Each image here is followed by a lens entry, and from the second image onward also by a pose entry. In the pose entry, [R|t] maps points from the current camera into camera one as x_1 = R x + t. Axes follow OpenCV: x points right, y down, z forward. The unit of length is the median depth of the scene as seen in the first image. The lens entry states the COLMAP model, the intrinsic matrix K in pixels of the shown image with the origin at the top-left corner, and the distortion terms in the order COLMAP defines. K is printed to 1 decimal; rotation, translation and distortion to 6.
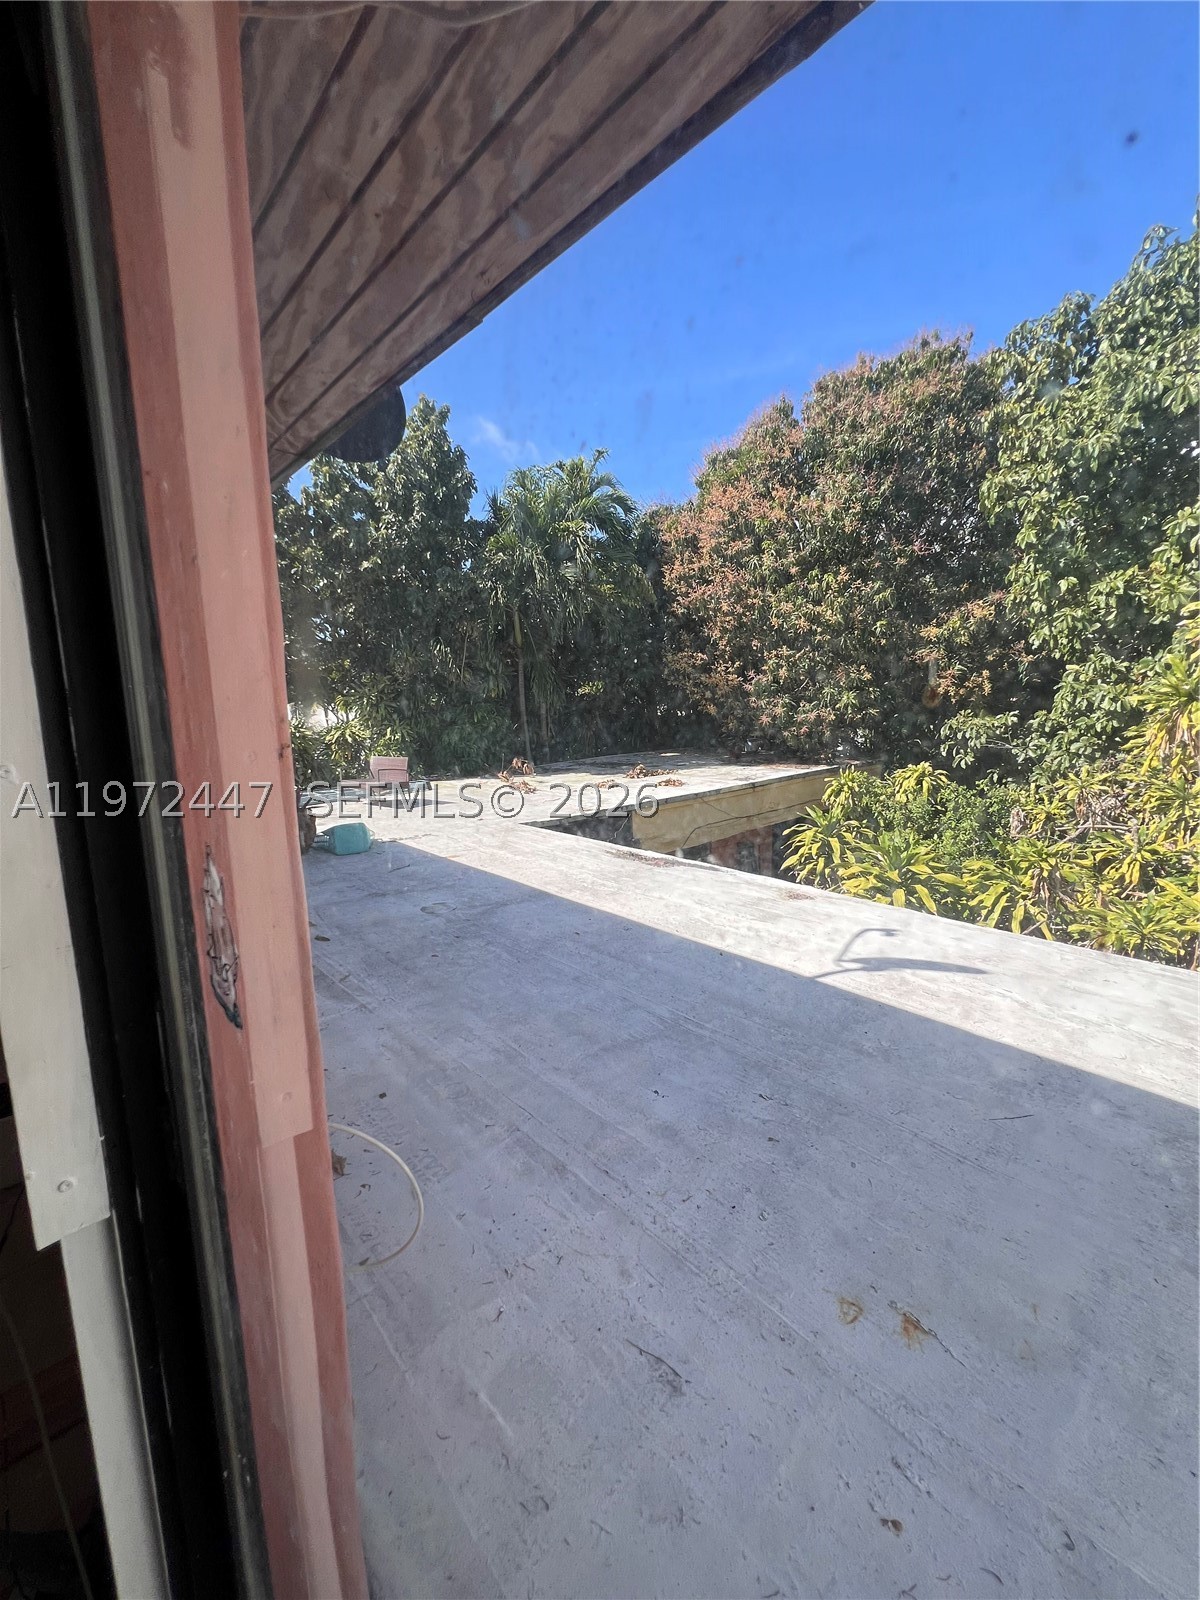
lens RADIAL K [[640.8, 0, 604.3], [0, 640.8, 805.3], [0, 0, 1]] dist [0.001347, 0.000020]
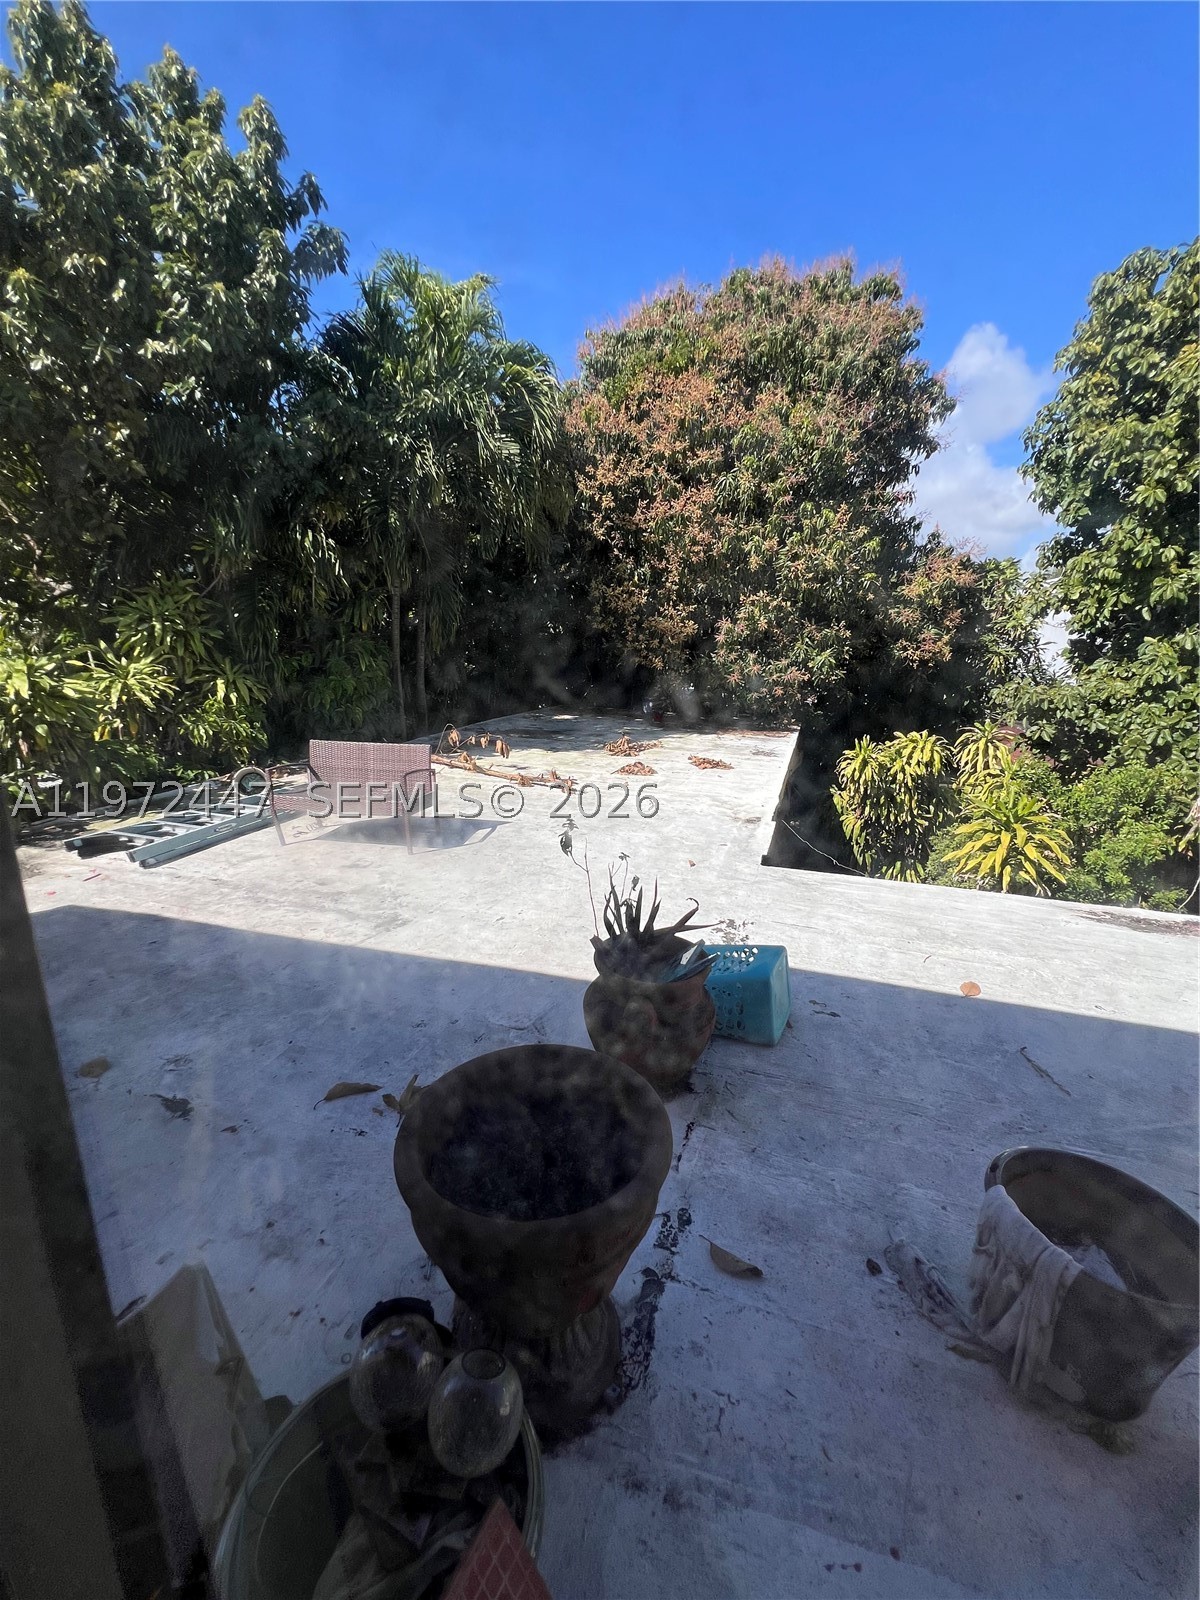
lens RADIAL K [[648.3, 0, 598.0], [0, 648.3, 795.3], [0, 0, 1]] dist [-0.002025, -0.000103]
pose [[0.863389, -0.065782, 0.500232, -0.336577], [0.034926, 0.996878, 0.070810, -0.048798], [-0.503329, -0.043665, 0.862991, 0.361904]]
